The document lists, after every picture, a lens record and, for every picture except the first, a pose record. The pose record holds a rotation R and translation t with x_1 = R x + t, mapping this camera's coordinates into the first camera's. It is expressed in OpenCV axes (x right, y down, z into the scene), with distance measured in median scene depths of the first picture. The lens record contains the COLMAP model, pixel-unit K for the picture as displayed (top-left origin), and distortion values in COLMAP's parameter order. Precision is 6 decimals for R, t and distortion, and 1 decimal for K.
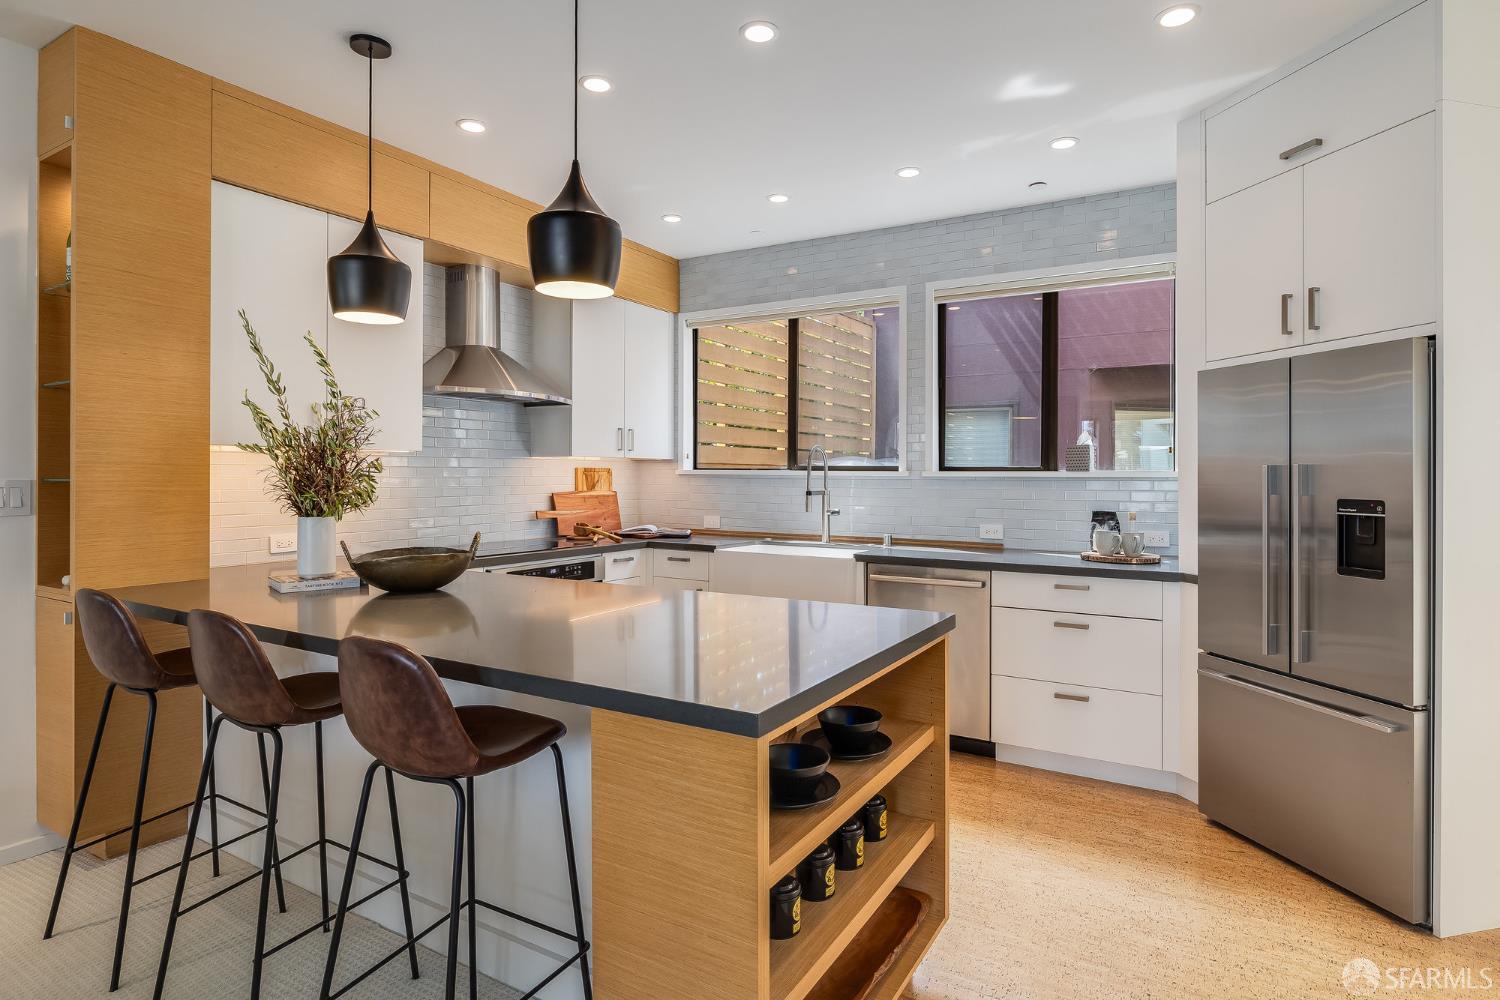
lens RADIAL K [[812.8, 0, 752.0], [0, 812.8, 479.6], [0, 0, 1]] dist [-0.011700, 0.002833]
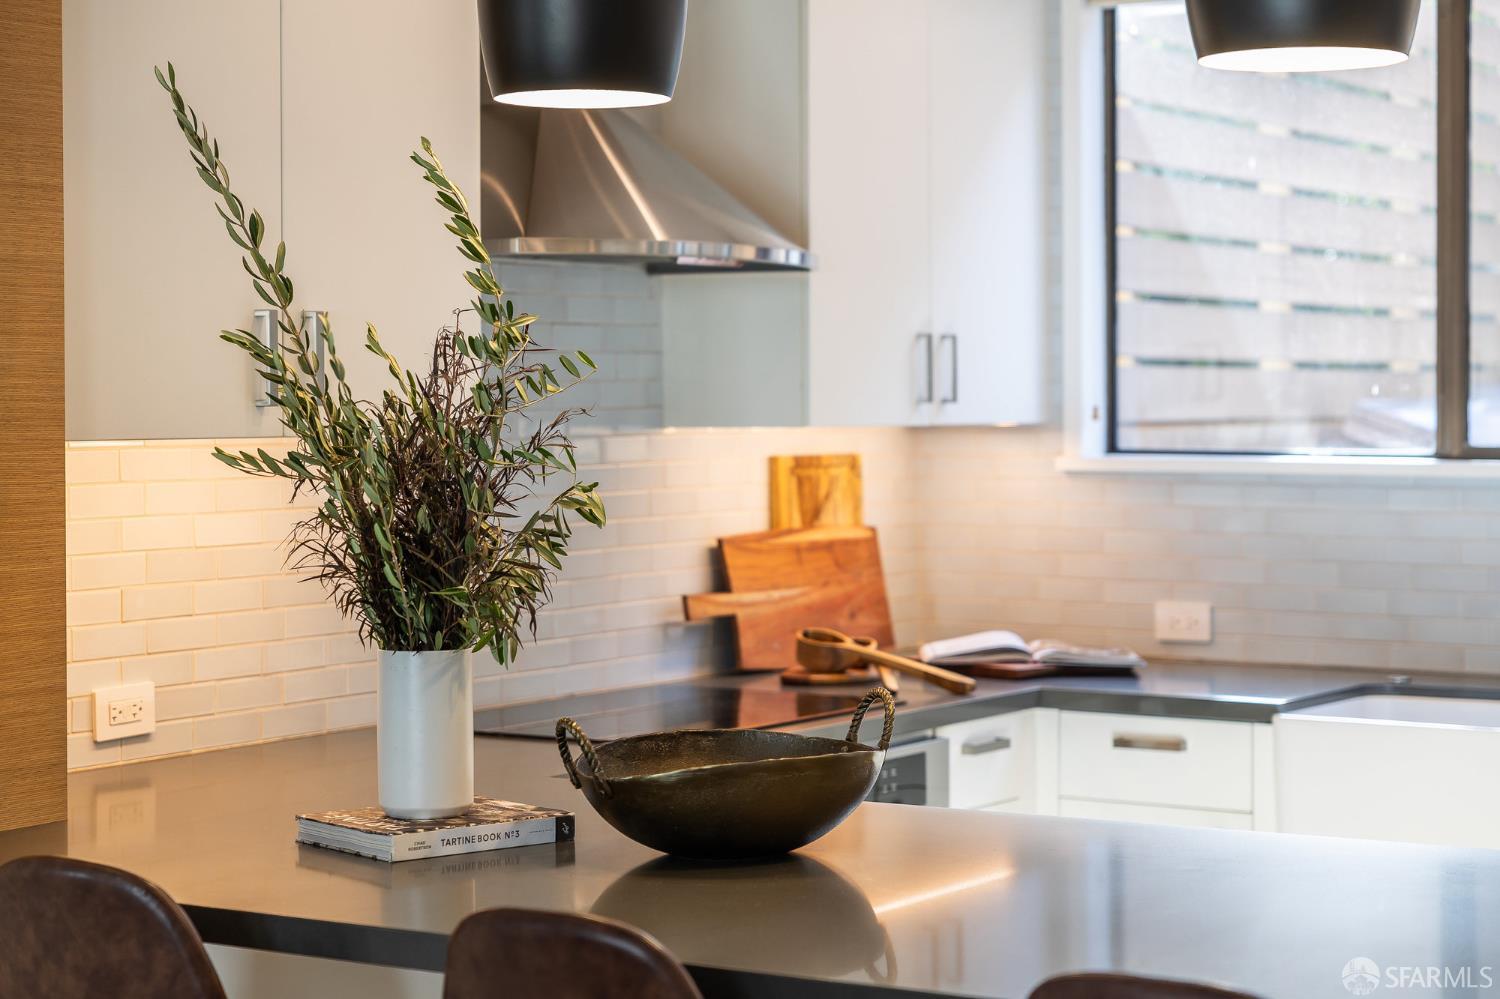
lens RADIAL K [[2999.3, 0, 748.3], [0, 2999.3, 494.1], [0, 0, 1]] dist [-0.034095, 0.000000]
pose [[0.999669, -0.004325, -0.025353, -0.220697], [0.005035, 0.999595, 0.028019, -0.036972], [0.025222, -0.028138, 0.999286, -0.200296]]
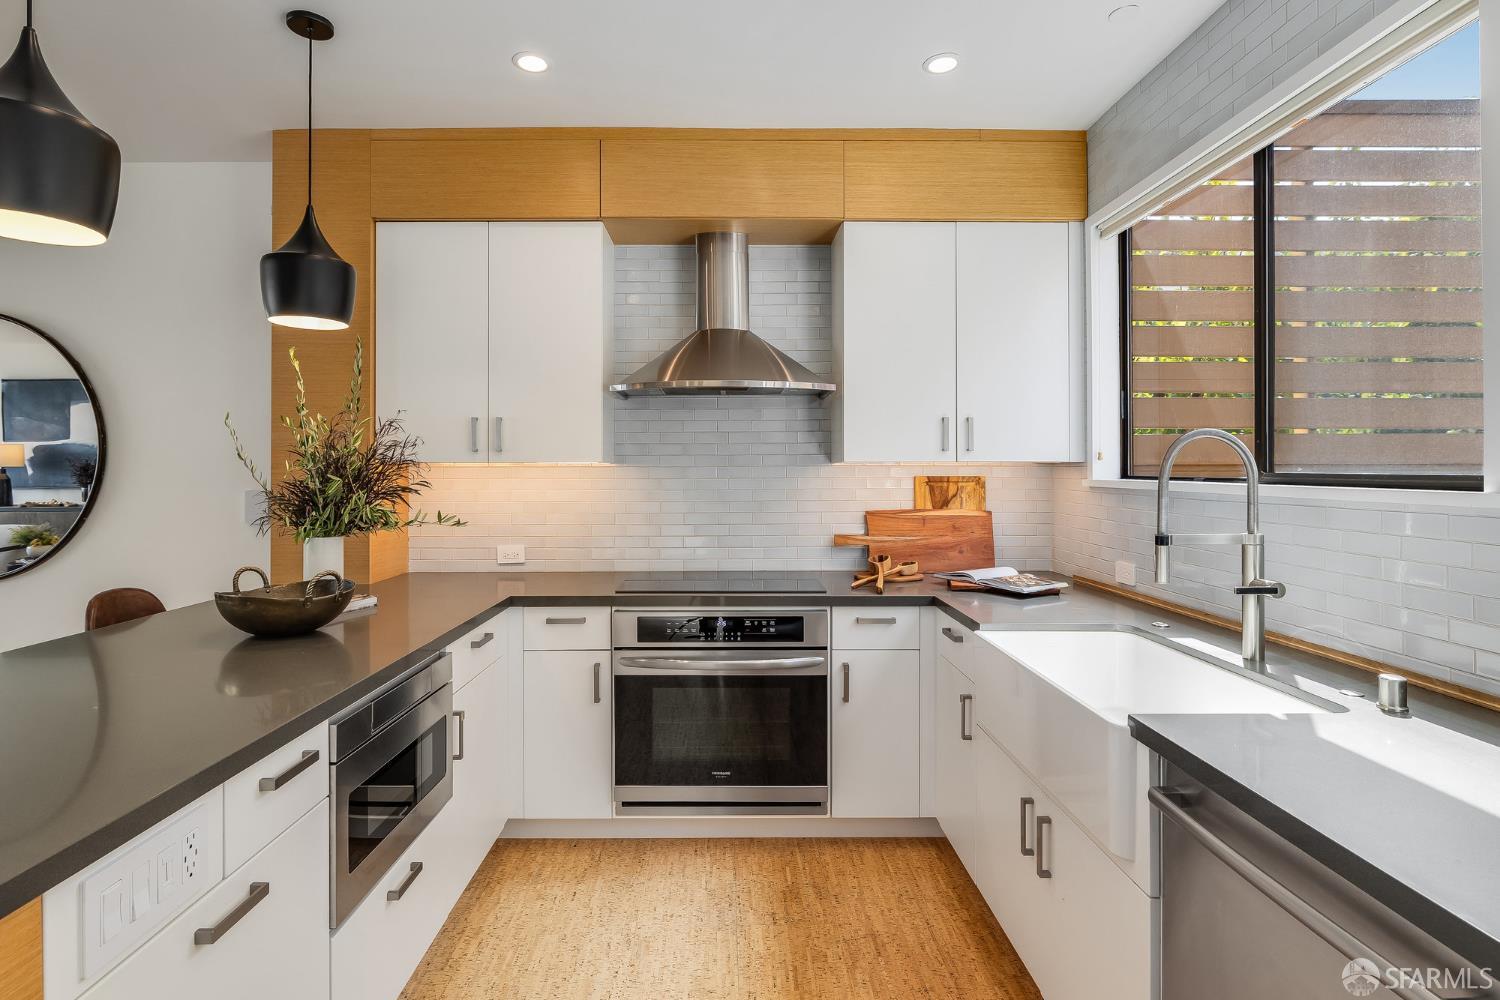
lens RADIAL K [[731.3, 0, 730.4], [0, 731.3, 472.9], [0, 0, 1]] dist [-0.005205, 0.000228]
pose [[0.509685, 0.000553, -0.860361, 0.285466], [-0.001740, 0.999998, -0.000388, -0.019232], [0.860359, 0.001695, 0.509685, 0.600378]]
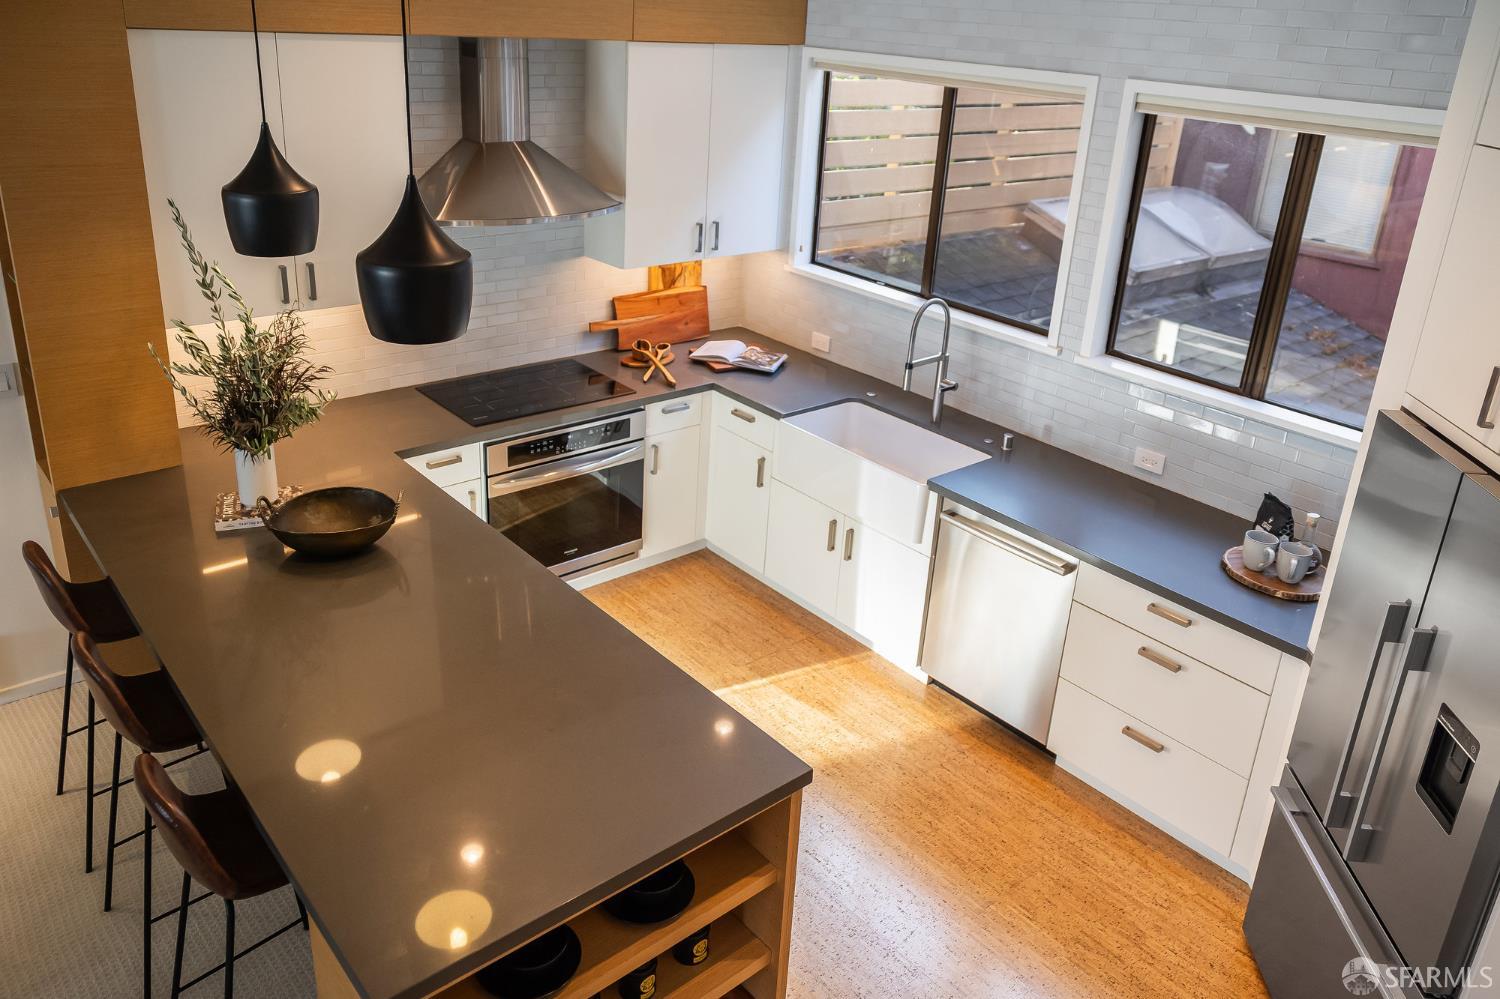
lens RADIAL K [[1117.2, 0, 754.6], [0, 1117.2, 403.3], [0, 0, 1]] dist [-0.012882, -0.006797]
pose [[0.947758, 0.159534, -0.276231, 0.224648], [-0.058681, 0.938372, 0.340609, -0.291578], [0.313546, -0.306606, 0.898711, 0.022535]]
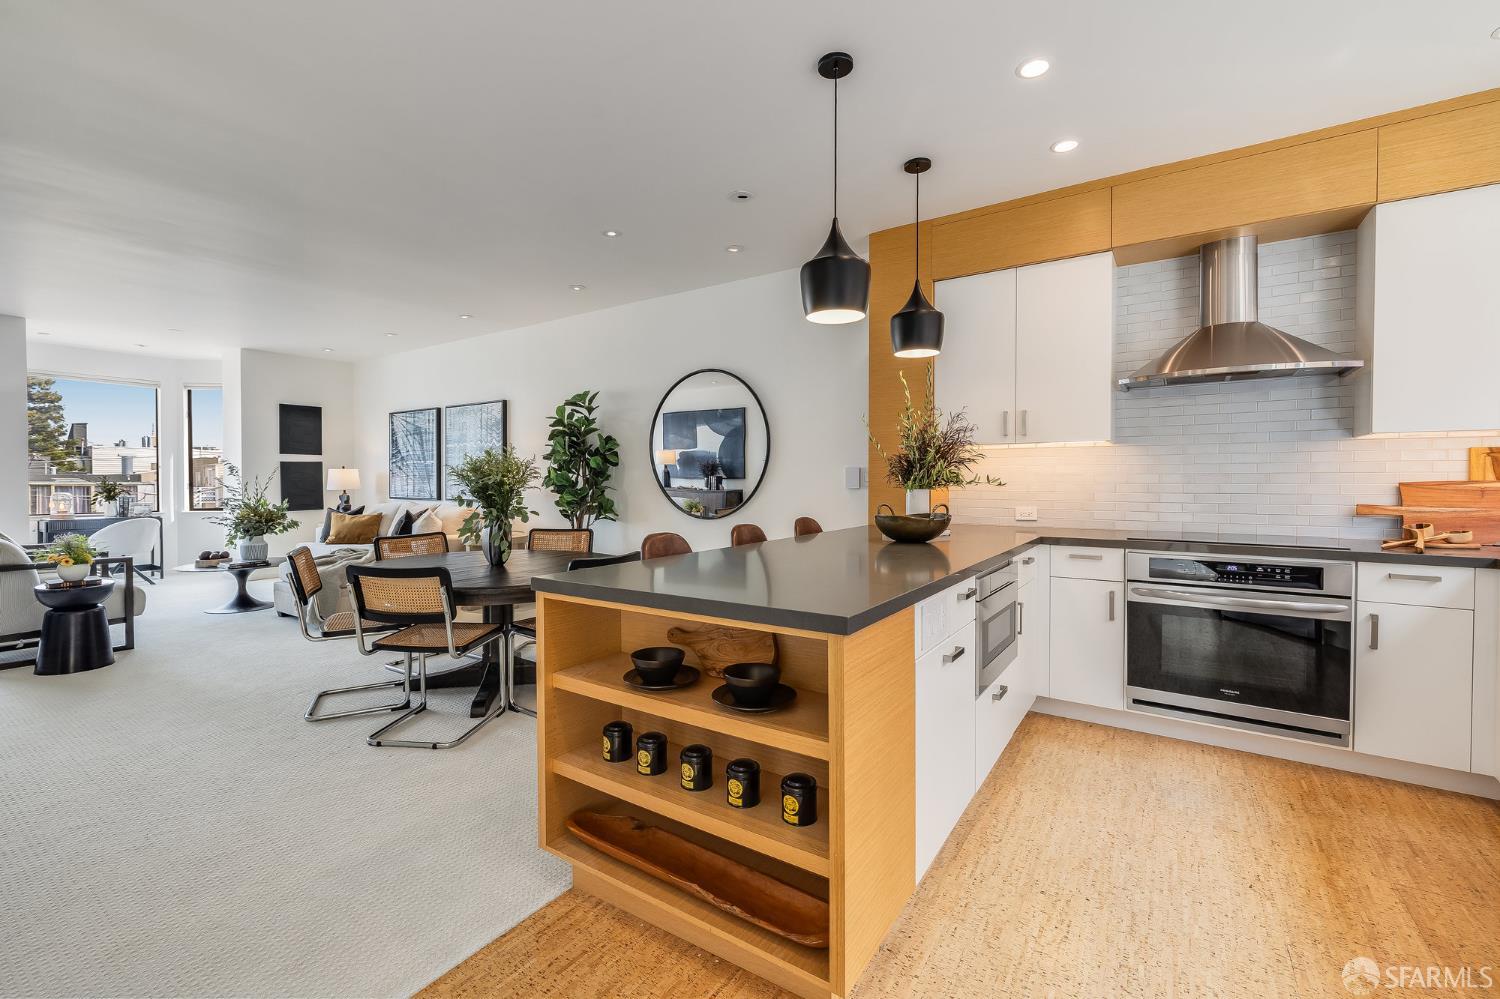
lens RADIAL K [[640.6, 0, 736.6], [0, 640.6, 488.0], [0, 0, 1]] dist [-0.000211, -0.000083]
pose [[-0.070121, 0.015803, -0.997413, 0.426567], [-0.003387, 0.999865, 0.016080, 0.015231], [0.997533, 0.004506, -0.070058, 0.459570]]
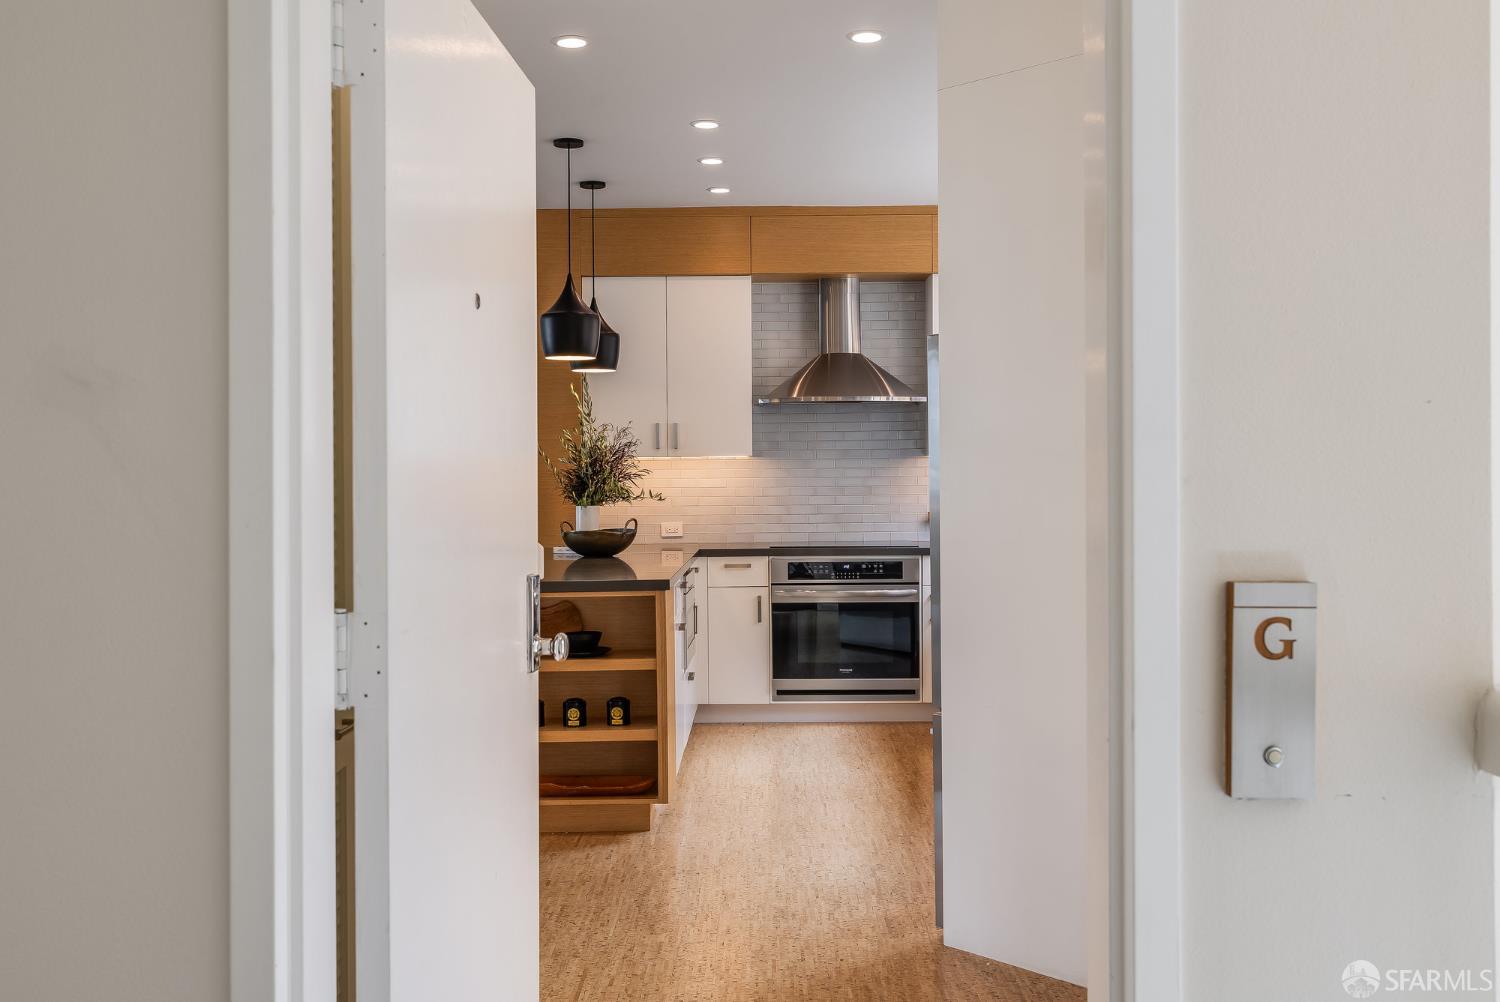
lens RADIAL K [[1425.6, 0, 750.9], [0, 1425.6, 489.6], [0, 0, 1]] dist [-0.017619, 0.000000]
pose [[0.496256, 0.004400, -0.868165, 1.153086], [0.003070, 0.999972, 0.006823, -0.000248], [0.868171, -0.006051, 0.496229, -0.018722]]
